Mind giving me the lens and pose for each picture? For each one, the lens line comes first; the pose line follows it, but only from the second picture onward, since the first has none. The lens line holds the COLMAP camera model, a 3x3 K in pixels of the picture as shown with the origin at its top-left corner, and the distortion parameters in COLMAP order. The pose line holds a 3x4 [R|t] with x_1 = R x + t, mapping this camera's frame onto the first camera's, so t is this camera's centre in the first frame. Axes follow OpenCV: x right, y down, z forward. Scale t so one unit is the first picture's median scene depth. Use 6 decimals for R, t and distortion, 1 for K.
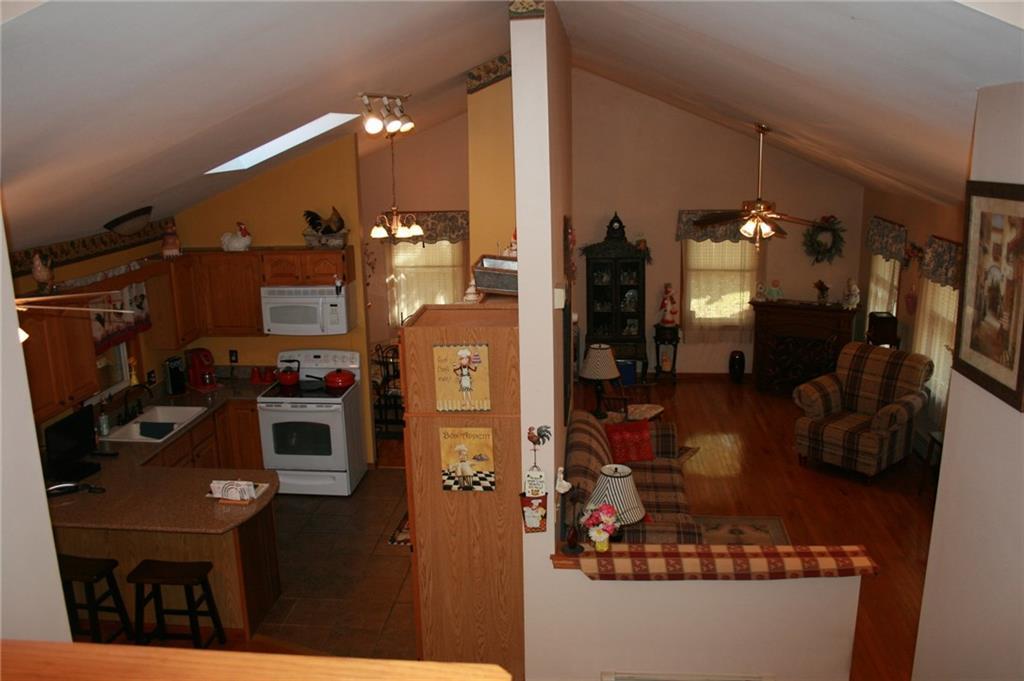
lens RADIAL K [[859.1, 0, 517.2], [0, 859.1, 341.2], [0, 0, 1]] dist [-0.133993, 0.079188]
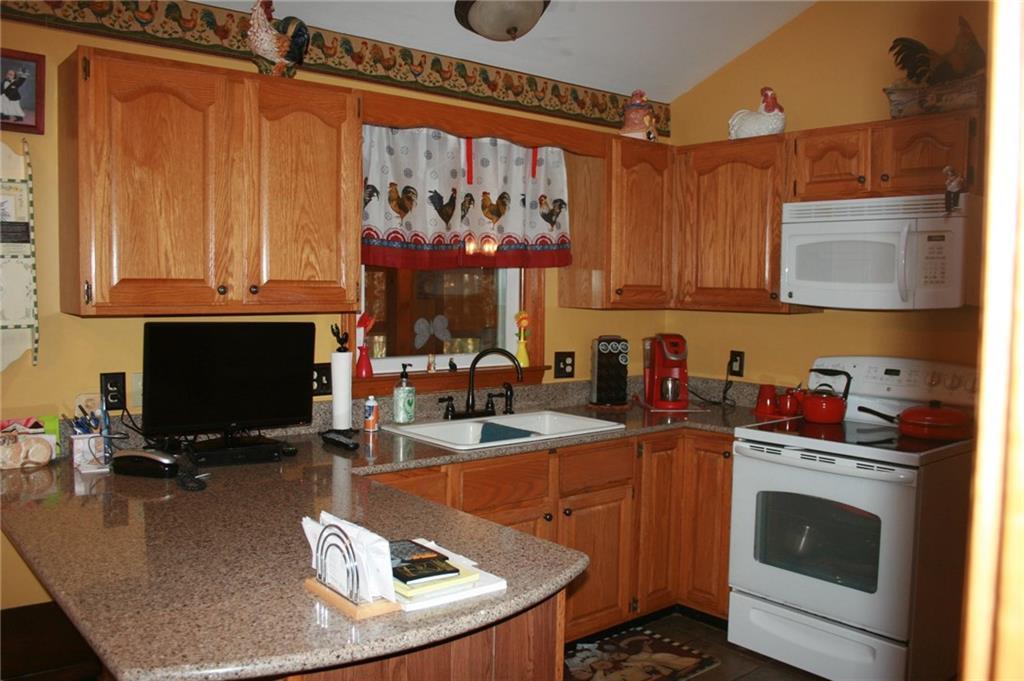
lens RADIAL K [[859.1, 0, 519.0], [0, 859.1, 348.8], [0, 0, 1]] dist [-0.133993, 0.079188]
pose [[0.713770, 0.076389, -0.696202, -0.071562], [-0.189813, 0.977931, -0.087302, 0.086817], [0.674168, 0.194462, 0.712518, 0.578797]]
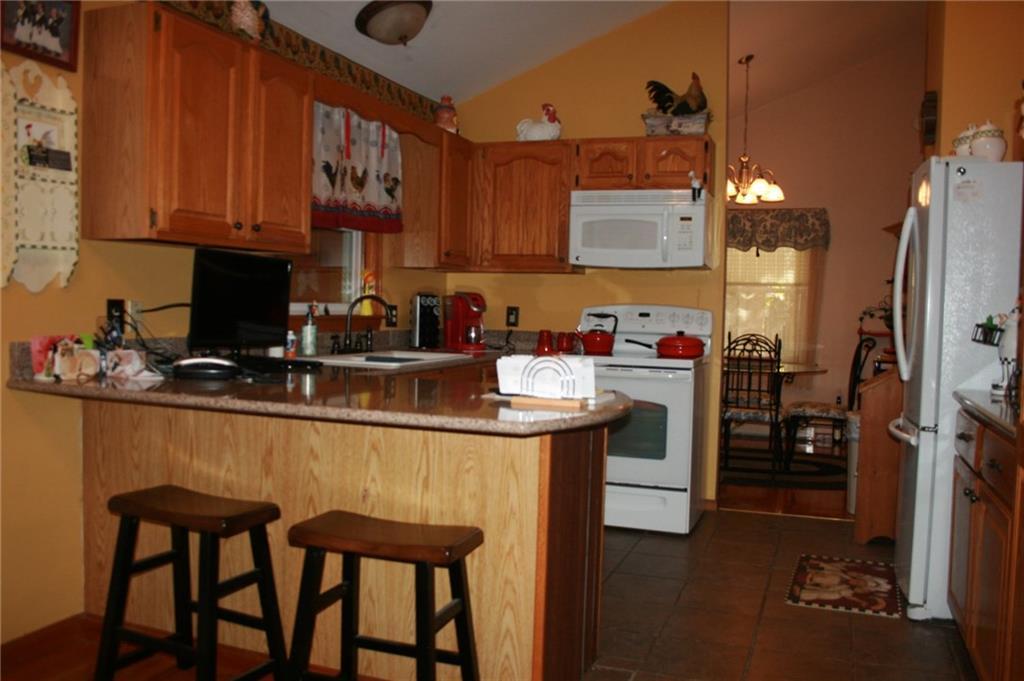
lens RADIAL K [[859.1, 0, 522.2], [0, 859.1, 339.0], [0, 0, 1]] dist [-0.133993, 0.079188]
pose [[0.964209, 0.051053, -0.260182, -0.163889], [-0.101087, 0.977954, -0.182723, 0.170293], [0.245118, 0.202484, 0.948113, 0.397470]]
